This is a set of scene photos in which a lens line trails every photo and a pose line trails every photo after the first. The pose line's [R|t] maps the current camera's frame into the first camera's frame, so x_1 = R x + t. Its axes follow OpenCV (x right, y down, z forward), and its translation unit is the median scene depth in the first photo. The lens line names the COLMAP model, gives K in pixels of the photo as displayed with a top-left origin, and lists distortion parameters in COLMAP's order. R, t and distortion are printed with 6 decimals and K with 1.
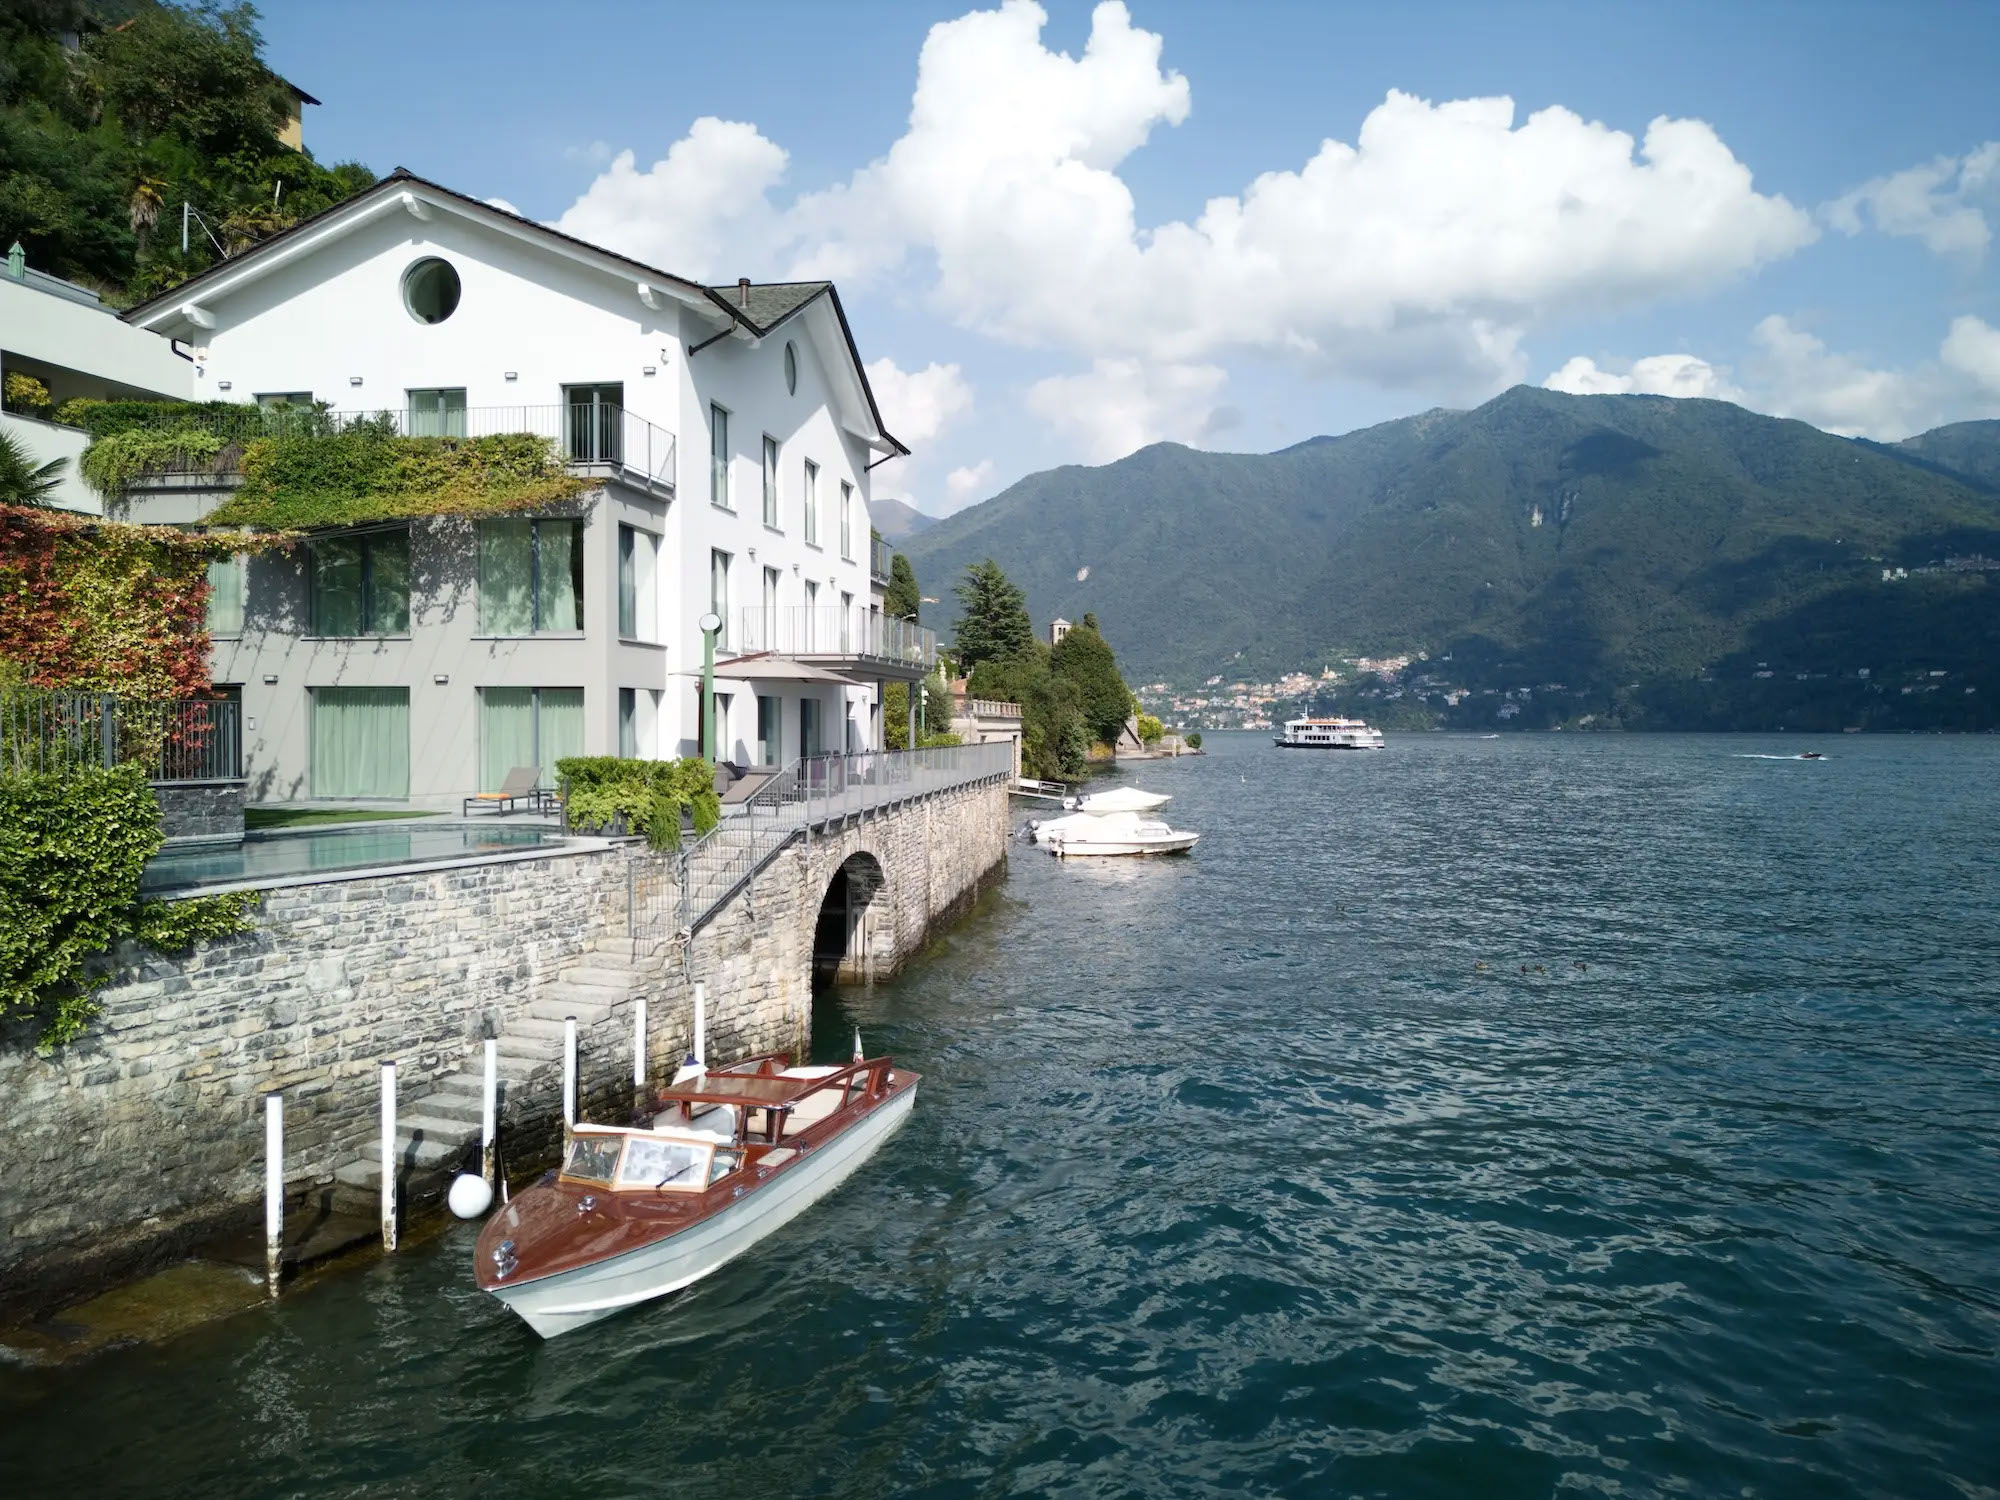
lens RADIAL K [[1422.3, 0, 1005.9], [0, 1422.3, 752.4], [0, 0, 1]] dist [0.037216, -0.010413]
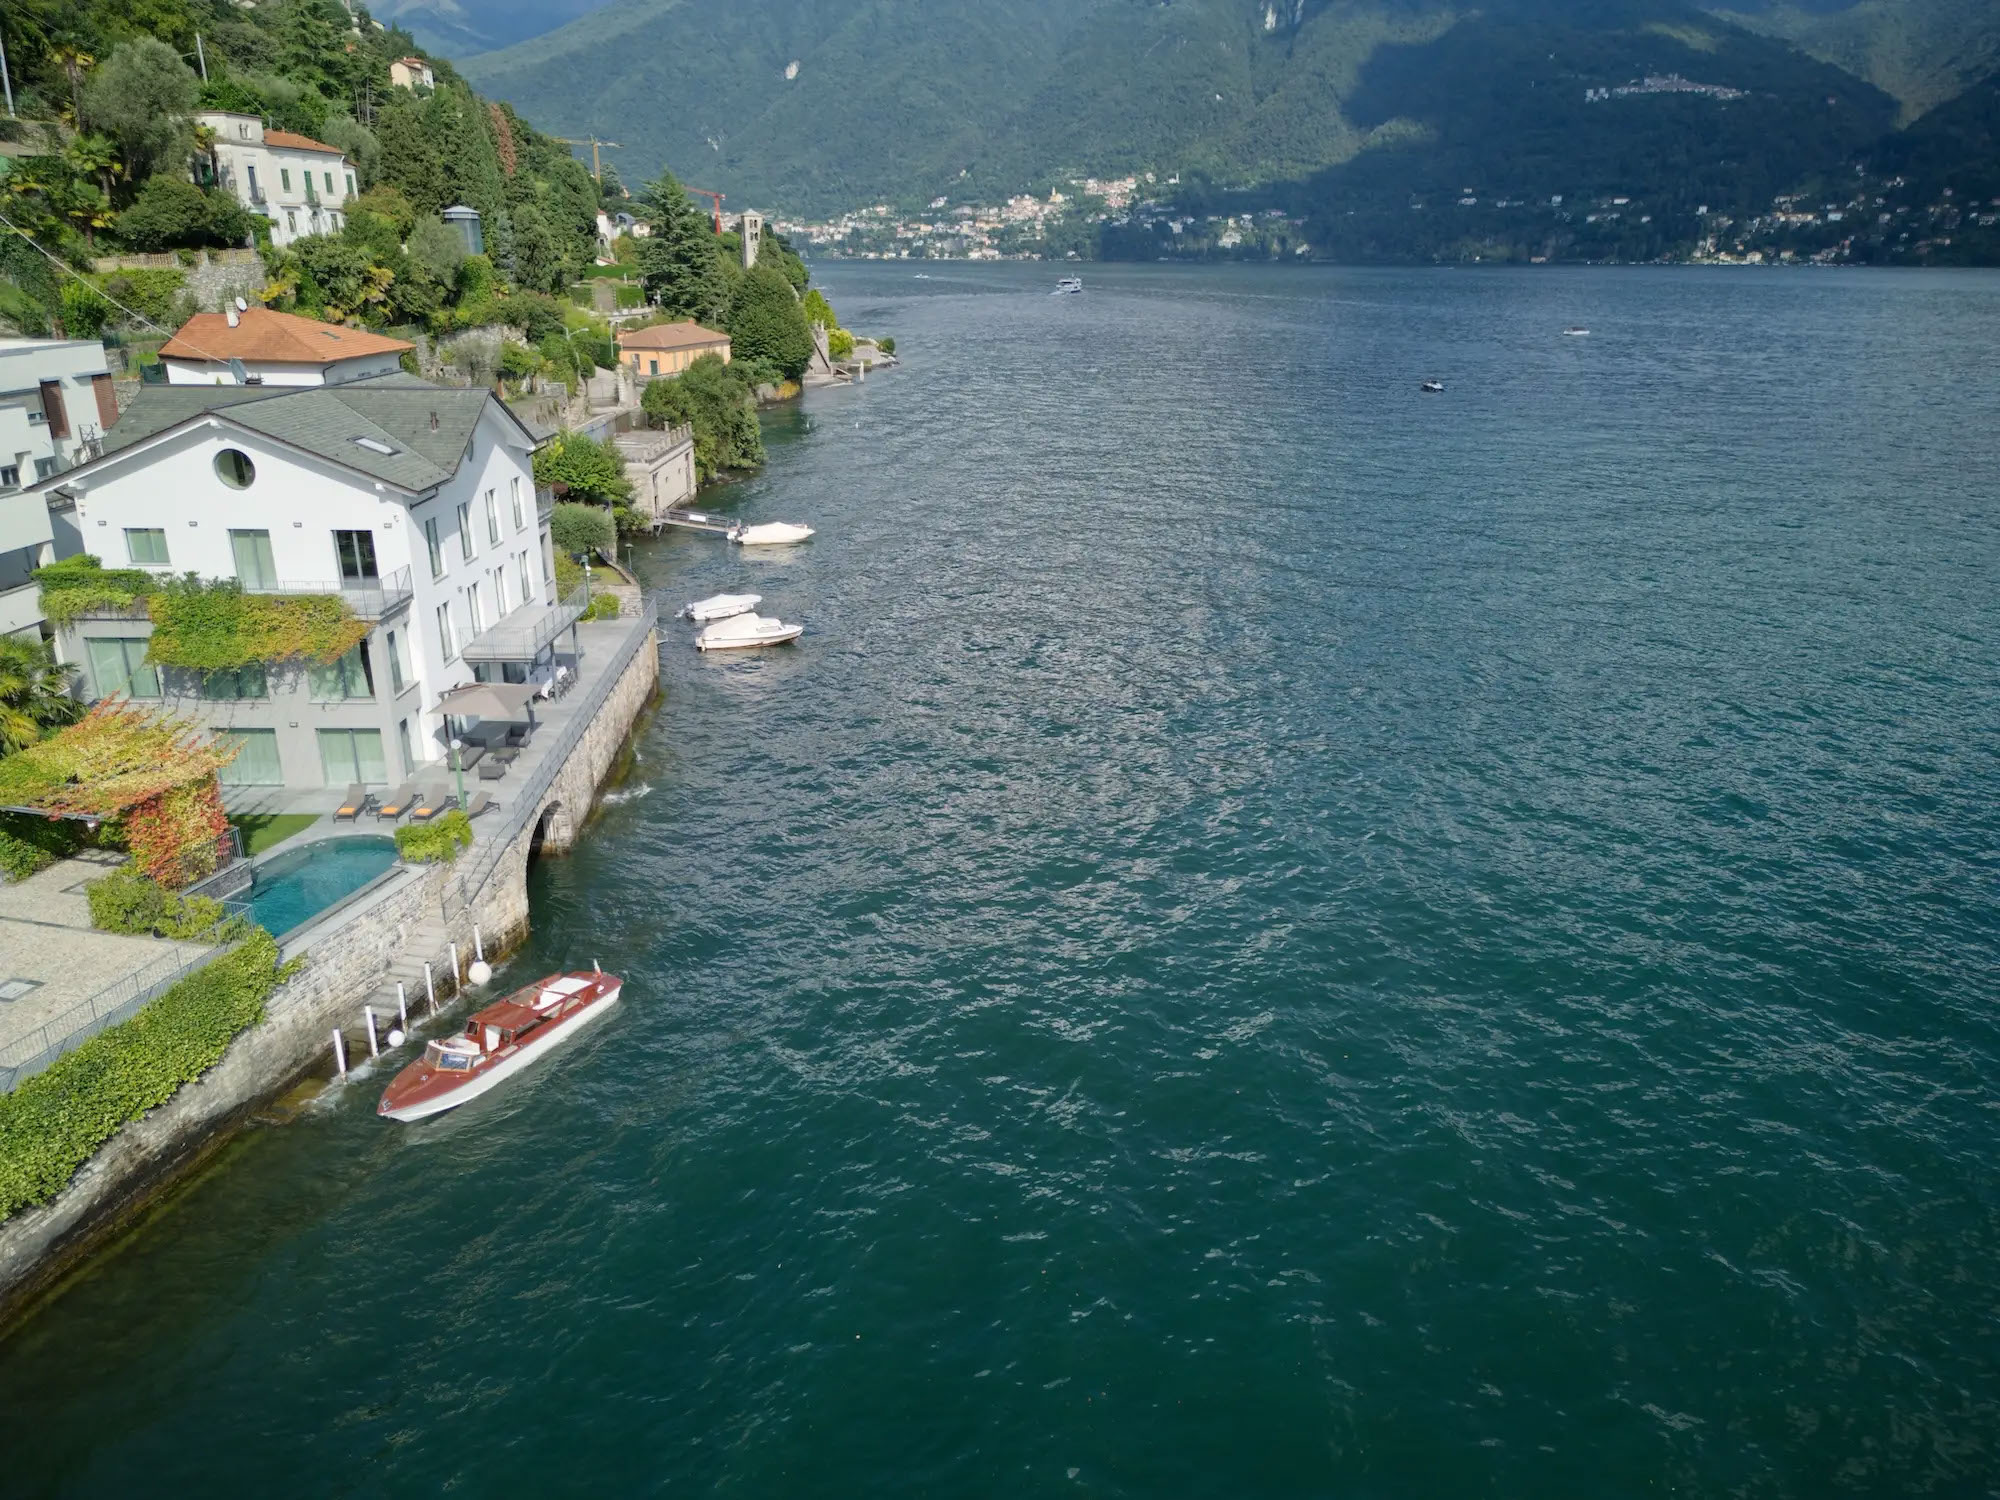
lens RADIAL K [[1422.3, 0, 995.3], [0, 1422.3, 746.8], [0, 0, 1]] dist [0.037216, -0.010413]
pose [[0.983386, -0.064961, 0.169507, 0.156487], [0.009672, 0.951200, 0.308423, -0.538159], [-0.181270, -0.301659, 0.936025, -0.808712]]
